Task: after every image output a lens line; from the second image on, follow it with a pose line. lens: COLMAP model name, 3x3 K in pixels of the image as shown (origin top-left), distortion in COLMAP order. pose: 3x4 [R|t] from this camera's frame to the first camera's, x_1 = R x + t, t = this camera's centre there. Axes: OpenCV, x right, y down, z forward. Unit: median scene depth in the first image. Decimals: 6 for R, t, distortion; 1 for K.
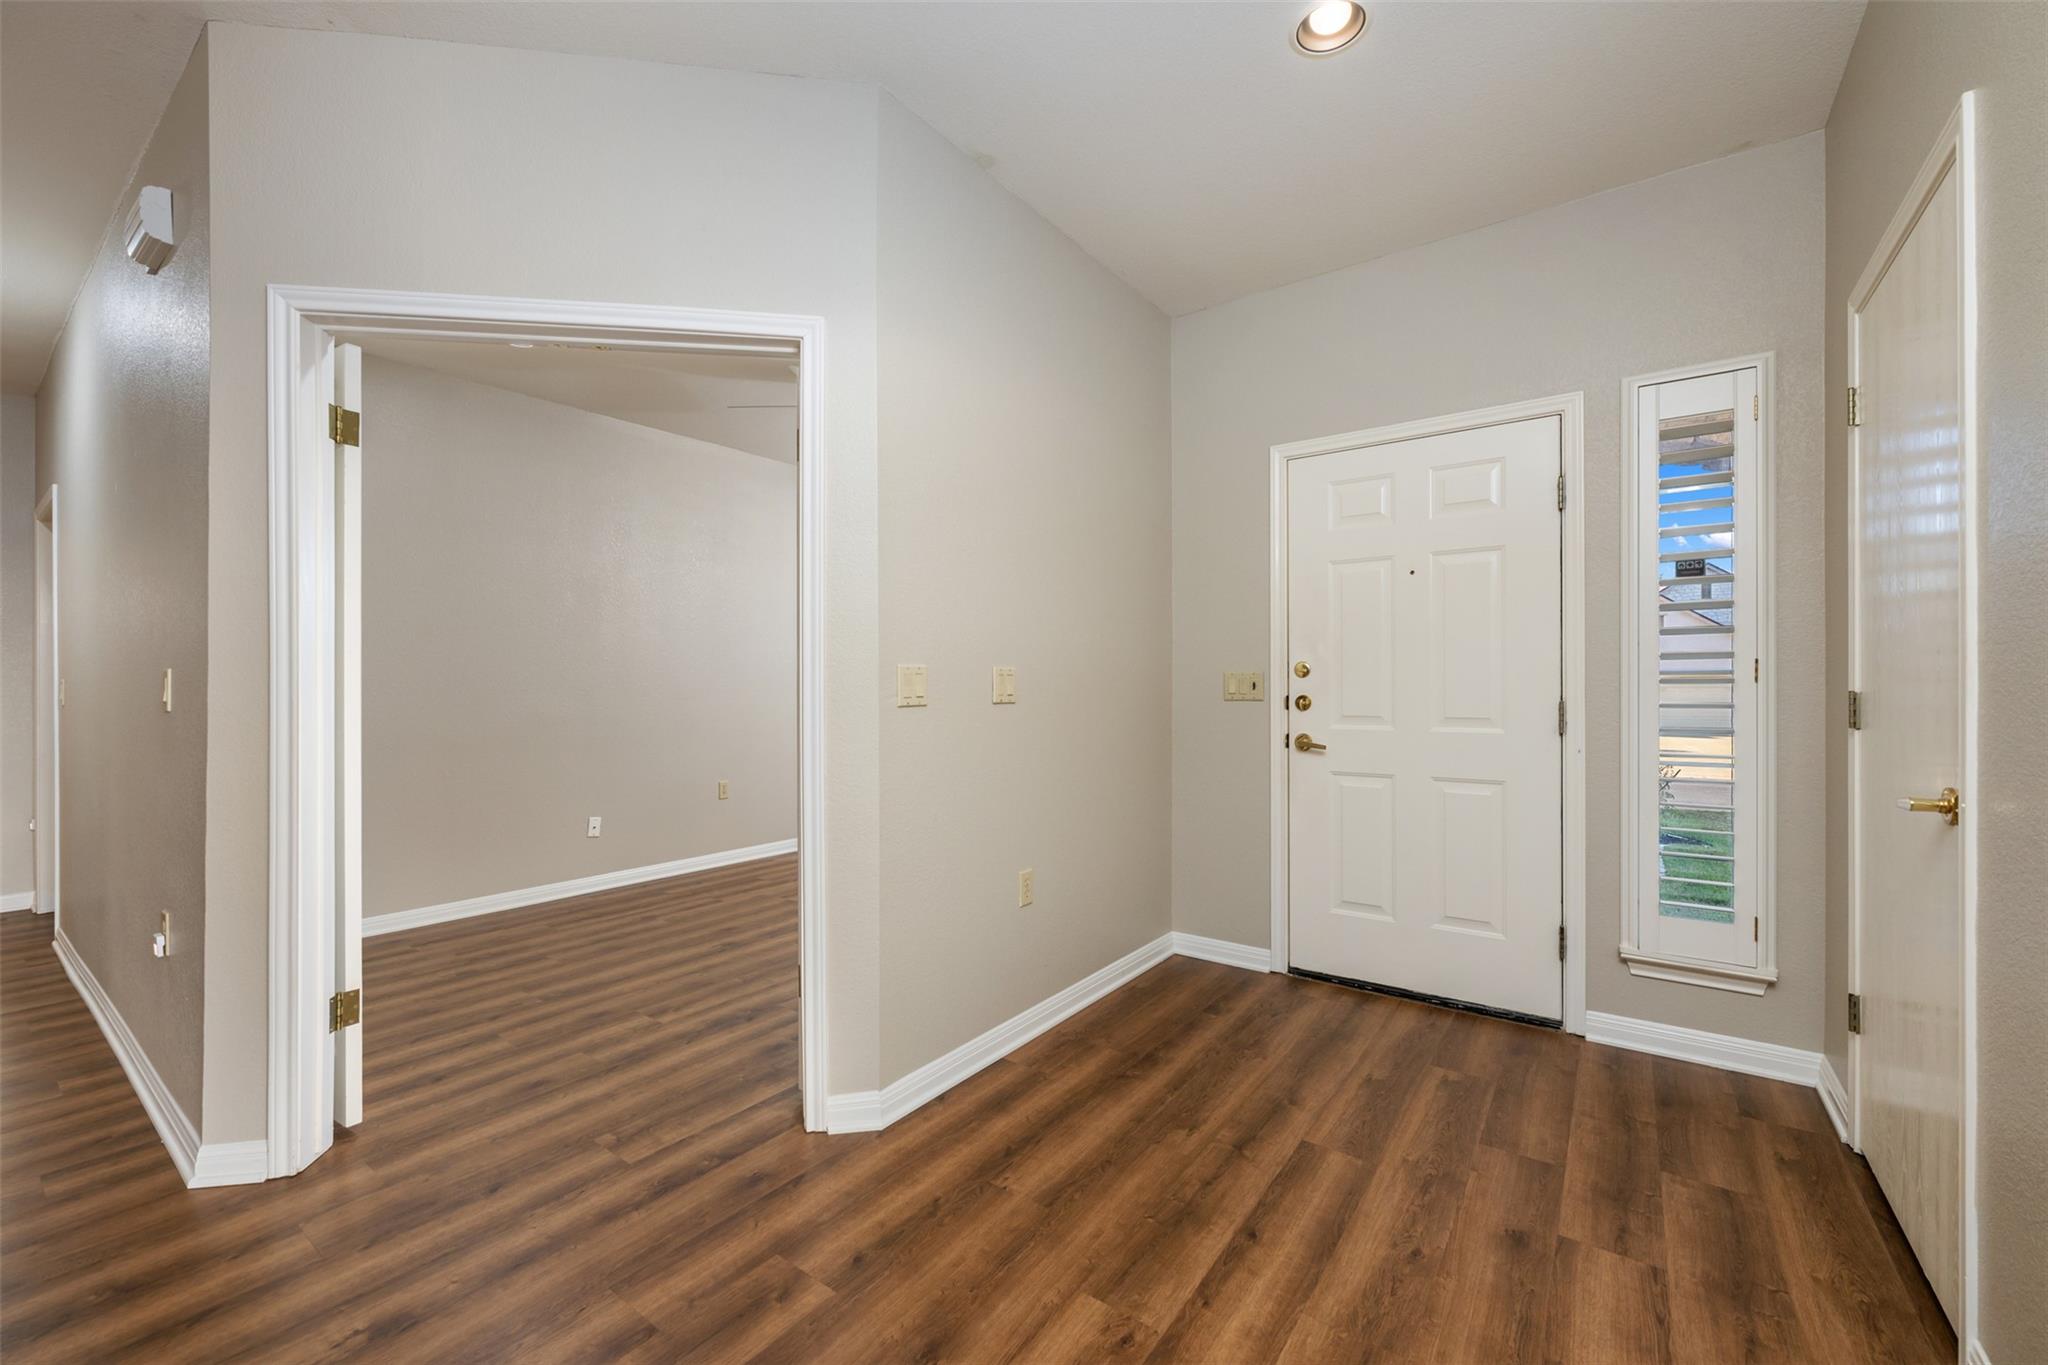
lens RADIAL K [[810.6, 0, 1019.5], [0, 810.6, 682.2], [0, 0, 1]] dist [-0.000948, -0.000111]
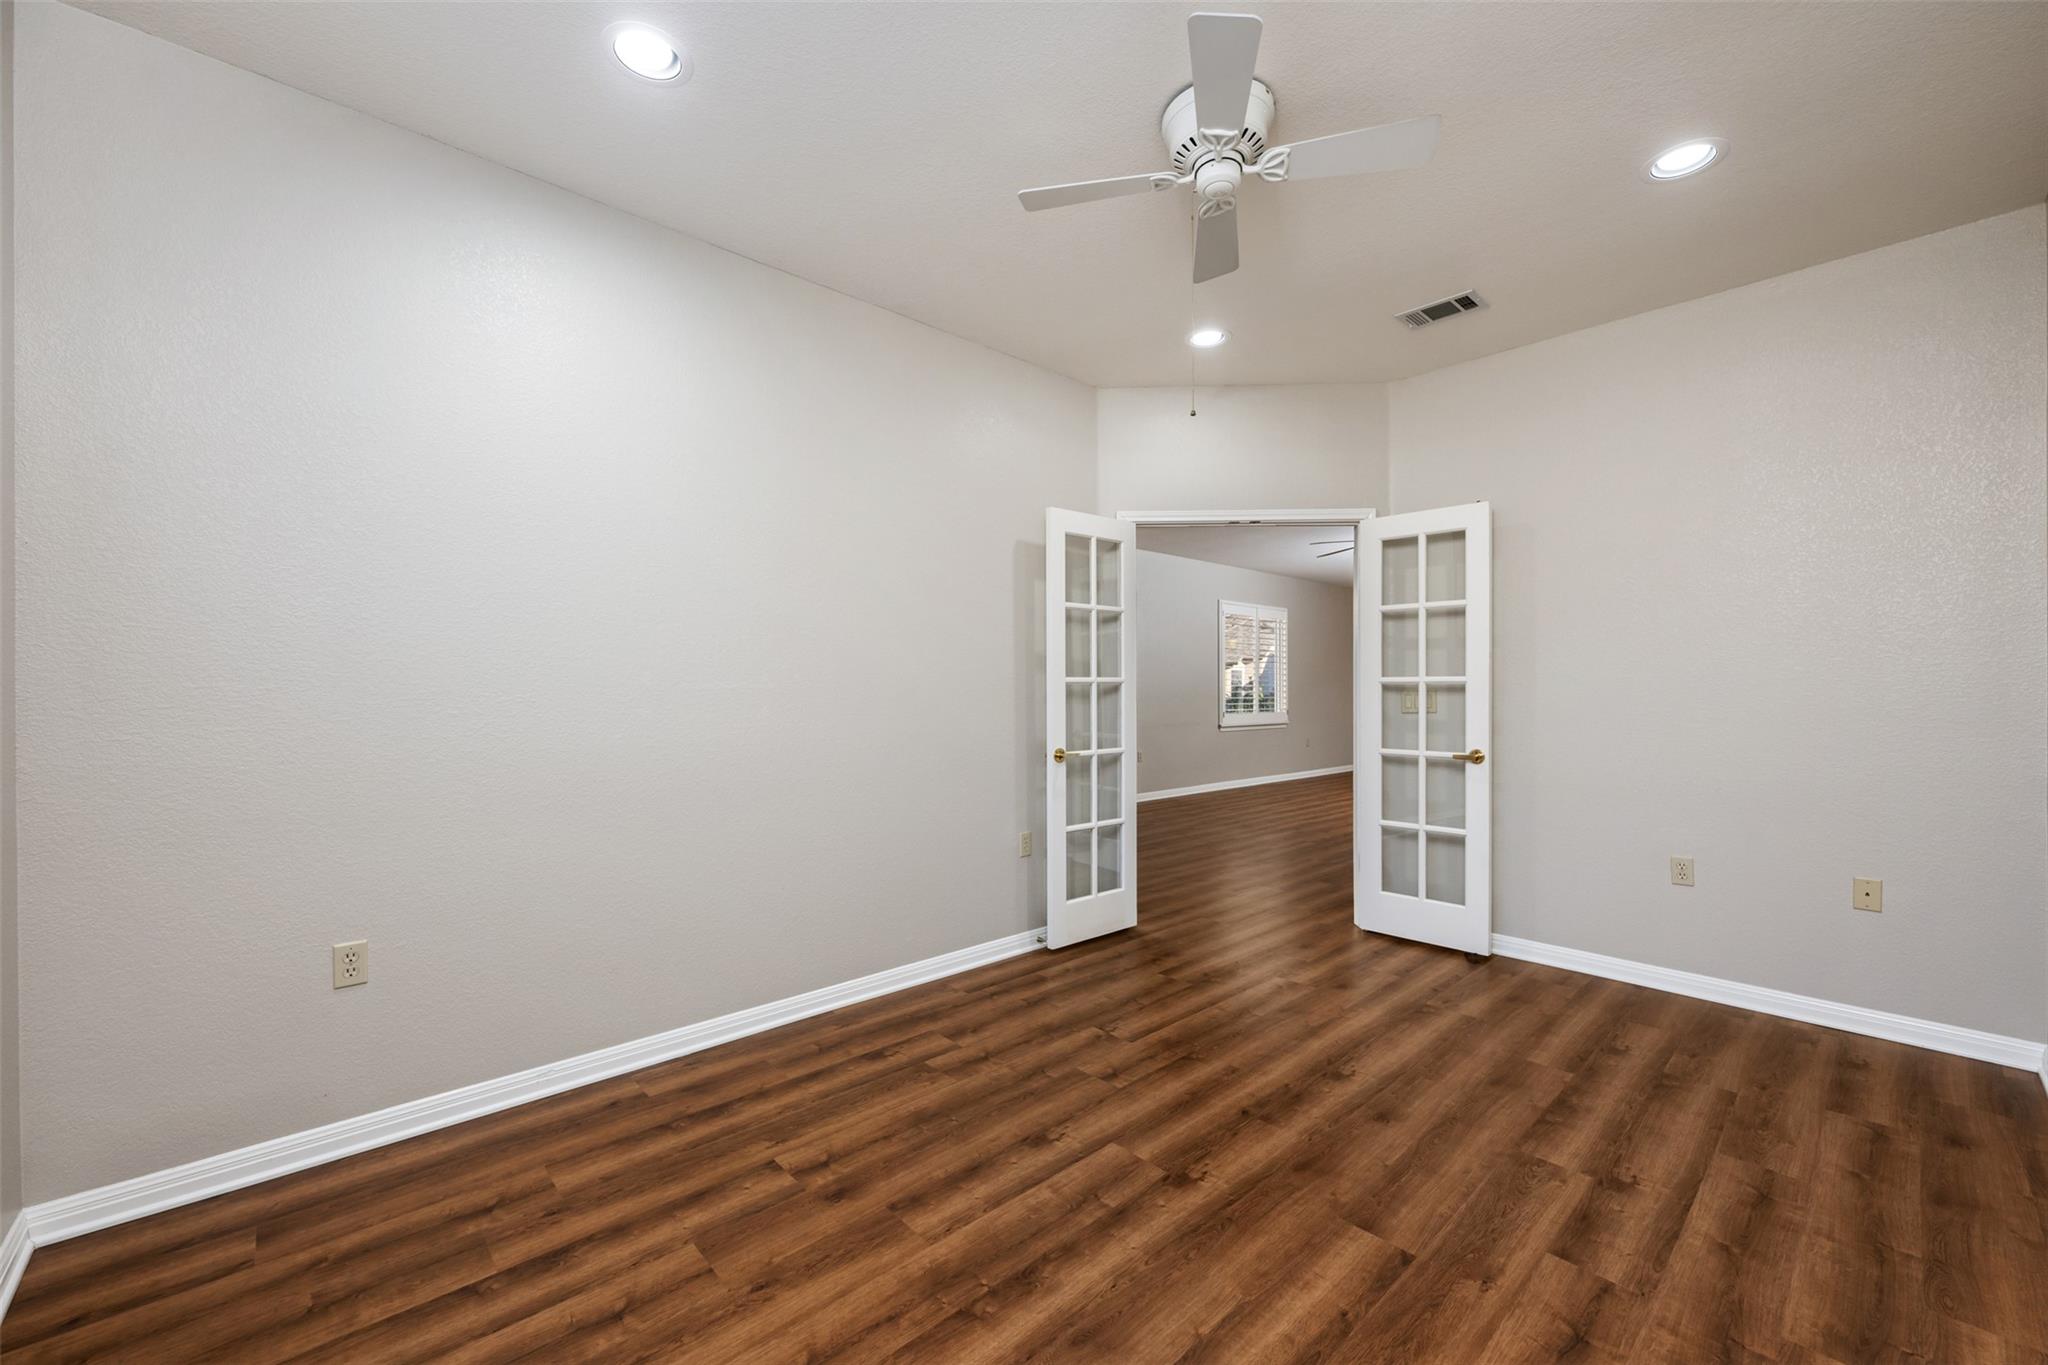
lens RADIAL K [[817.2, 0, 1018.4], [0, 817.2, 691.3], [0, 0, 1]] dist [-0.000389, -0.000052]
pose [[-0.980823, 0.006323, 0.194800, -0.247068], [0.005332, 0.999970, -0.005612, -0.003532], [-0.194829, -0.004466, -0.980827, 1.869094]]
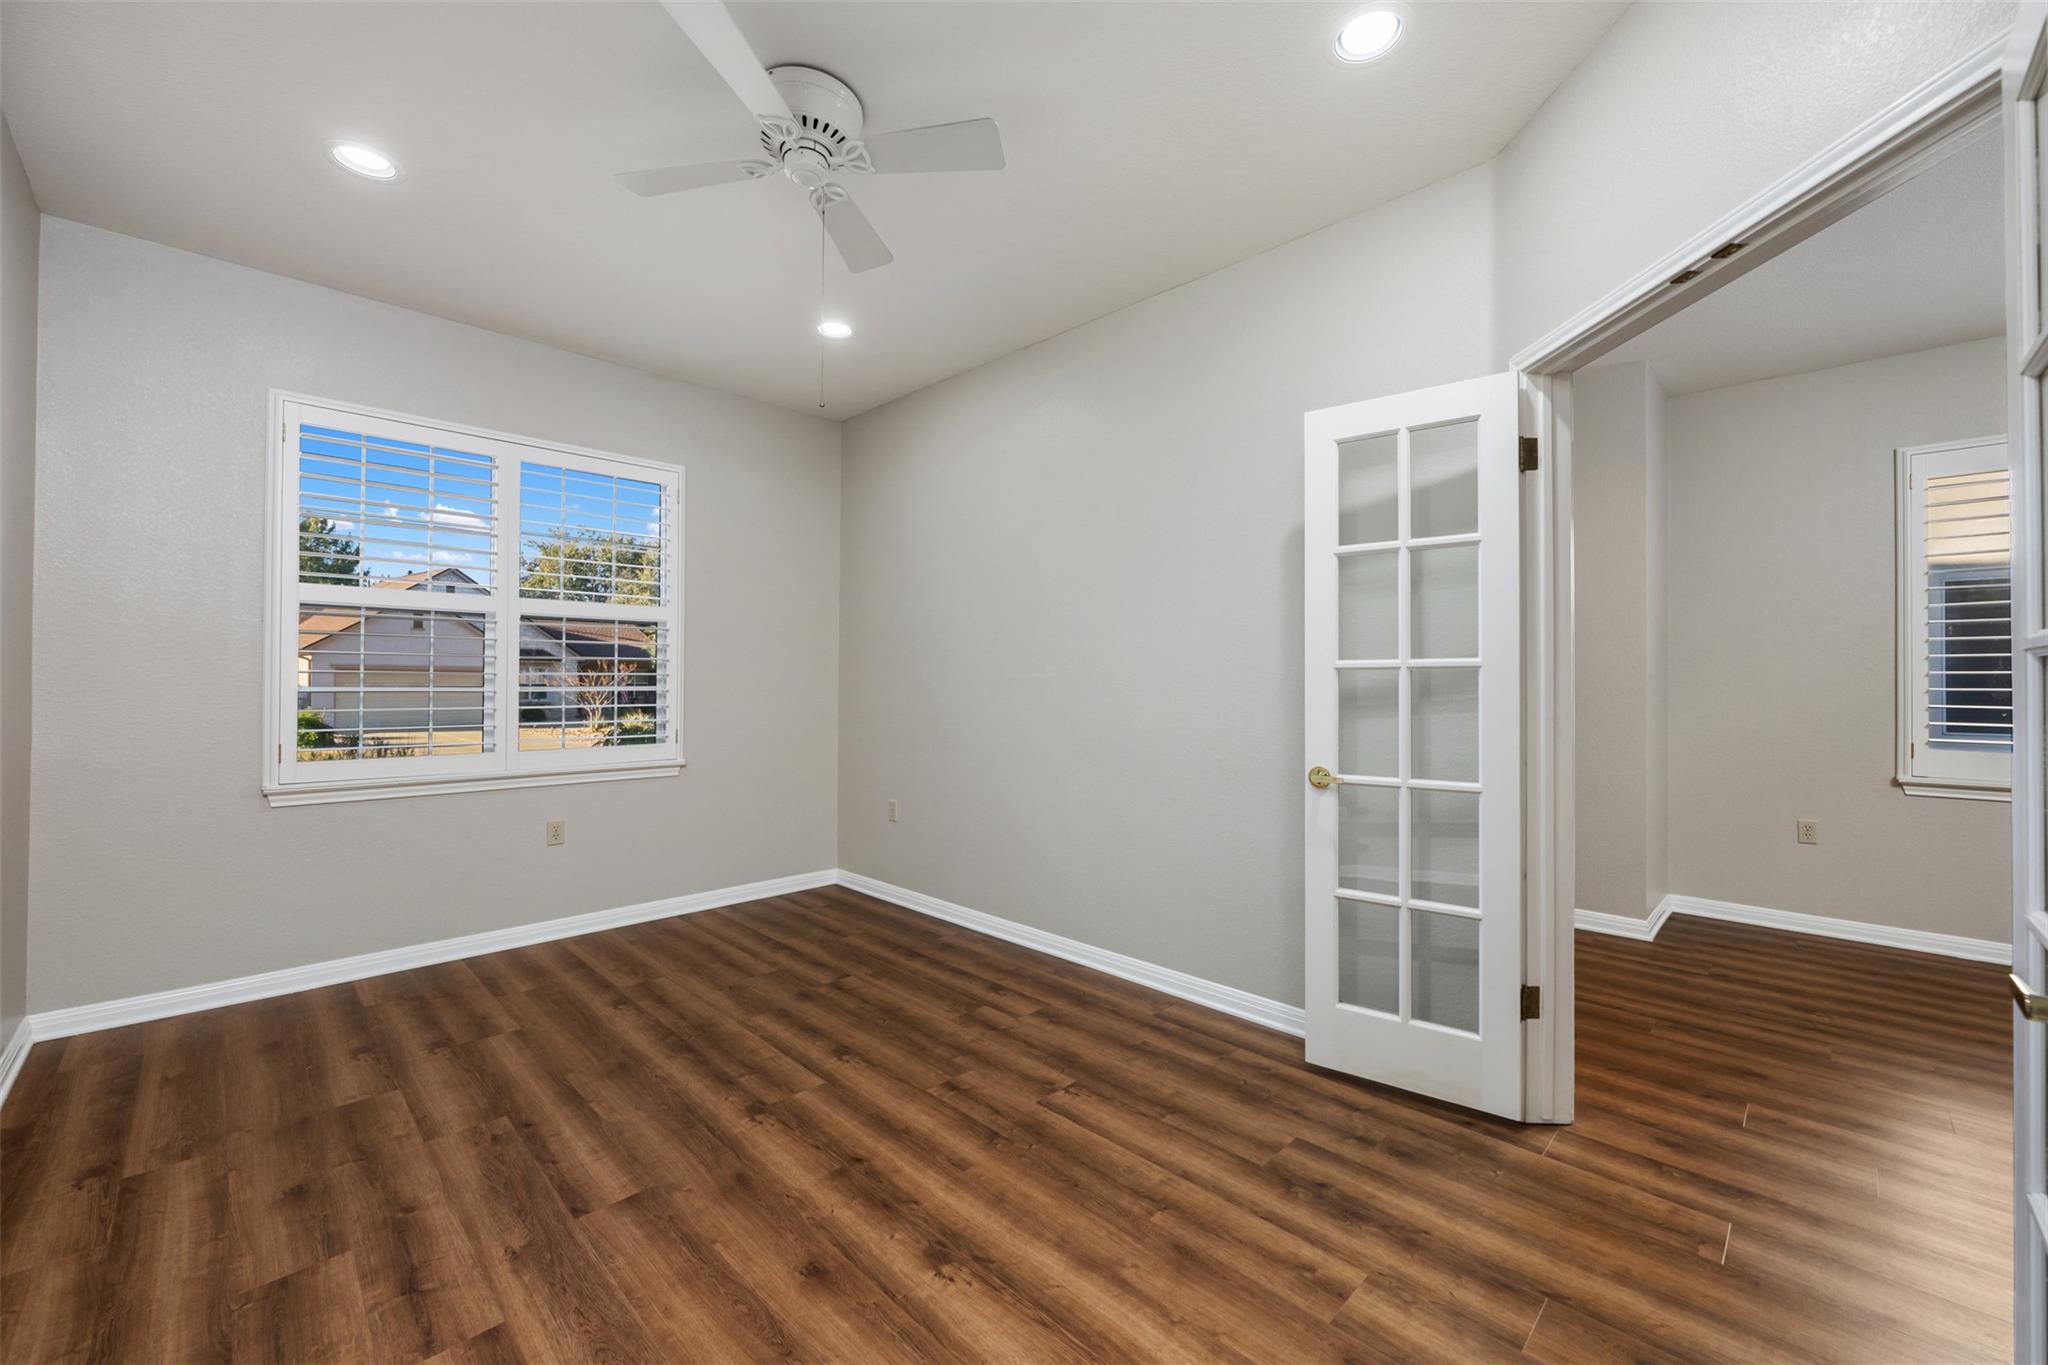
lens RADIAL K [[810.6, 0, 1019.5], [0, 810.6, 682.2], [0, 0, 1]] dist [-0.000948, -0.000111]
pose [[0.156097, 0.006117, 0.987723, -0.869115], [-0.011839, 0.999921, -0.004321, -0.002454], [-0.987671, -0.011019, 0.156157, 0.951513]]
